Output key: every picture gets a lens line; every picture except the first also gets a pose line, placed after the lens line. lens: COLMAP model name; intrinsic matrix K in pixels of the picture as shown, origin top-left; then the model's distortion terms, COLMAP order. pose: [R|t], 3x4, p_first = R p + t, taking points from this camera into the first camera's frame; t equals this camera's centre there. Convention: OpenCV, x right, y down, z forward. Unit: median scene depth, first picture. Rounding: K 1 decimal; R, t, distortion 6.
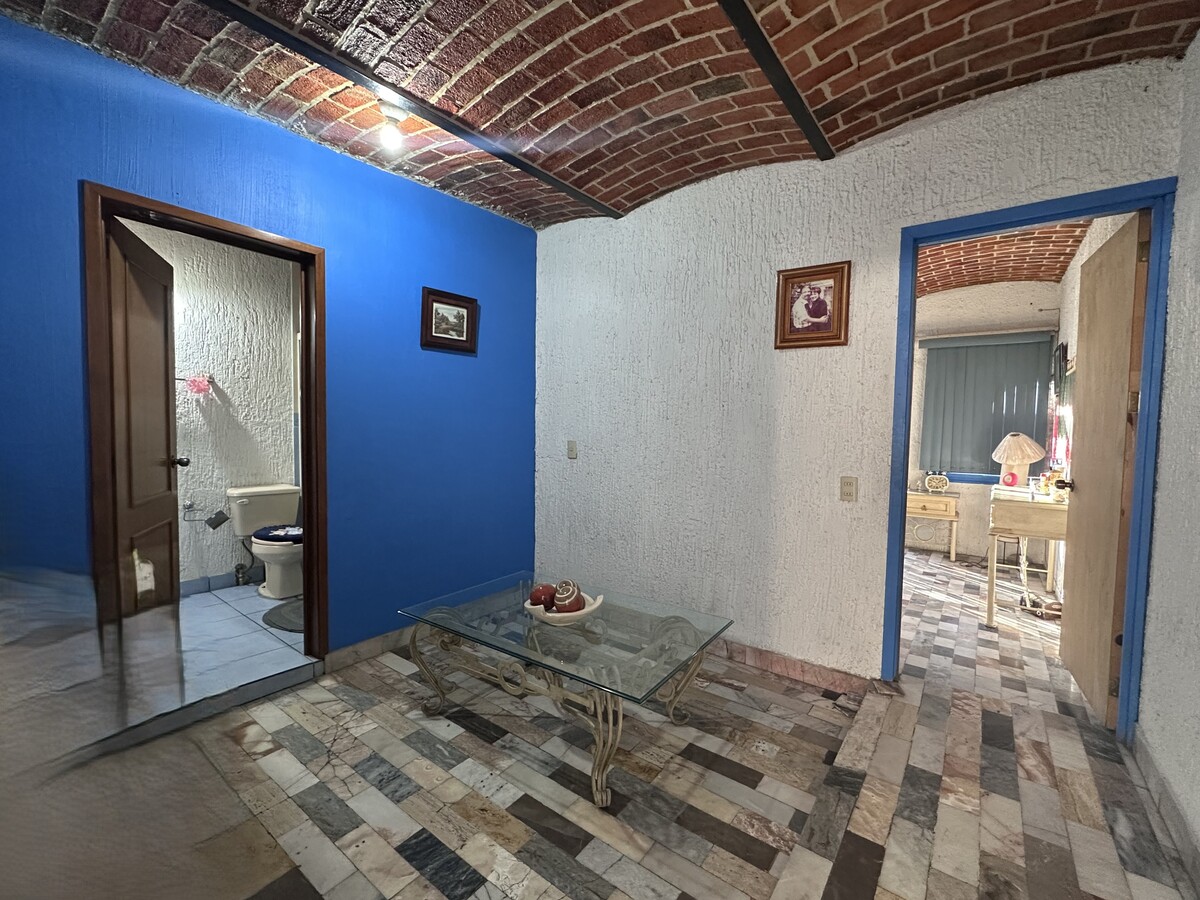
lens RADIAL K [[501.2, 0, 611.5], [0, 501.2, 451.0], [0, 0, 1]] dist [-0.002059, 0.000189]
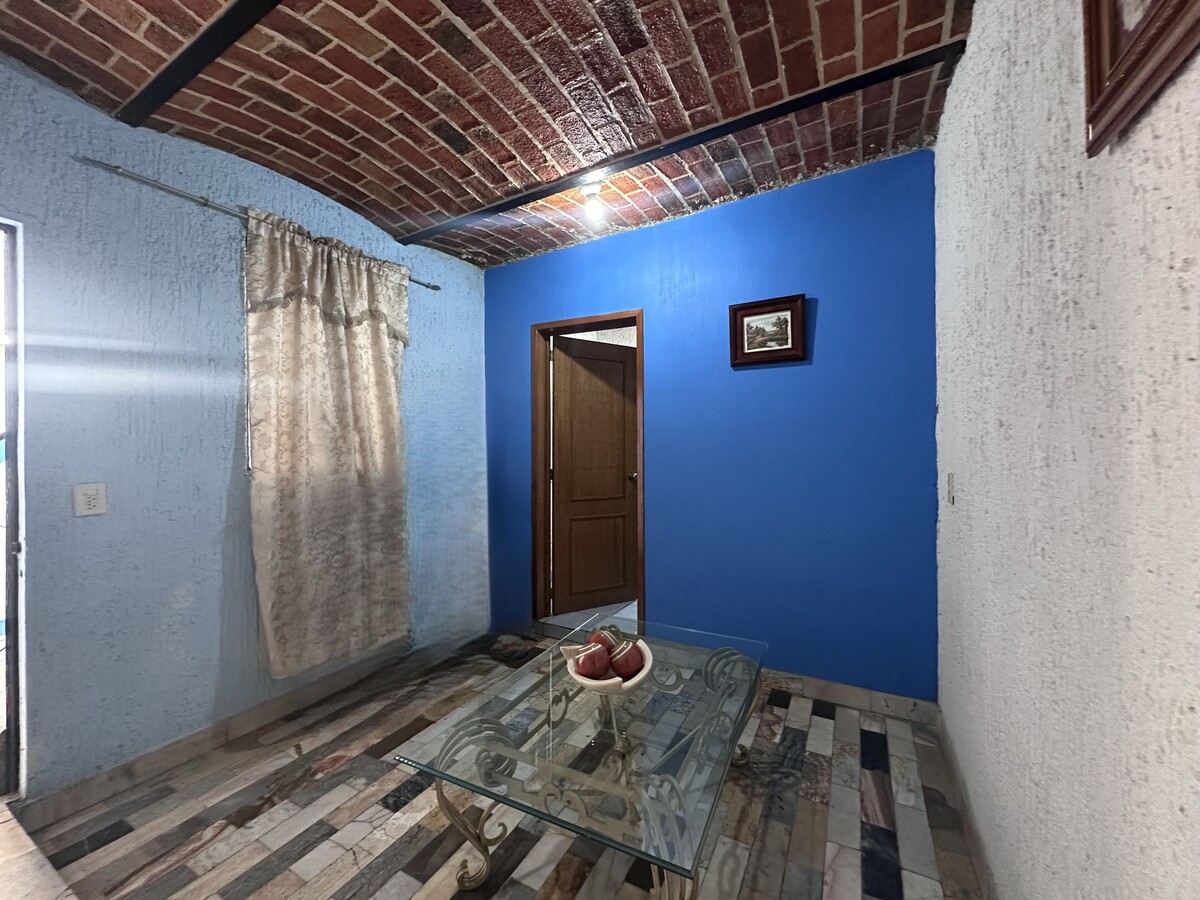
lens RADIAL K [[478.5, 0, 600.0], [0, 478.5, 450.0], [0, 0, 1]] dist [-0.000596, 0.000106]
pose [[0.141440, -0.008726, -0.989908, 0.491057], [-0.042573, 0.998982, -0.014889, -0.026346], [0.989031, 0.044249, 0.140924, 0.625993]]
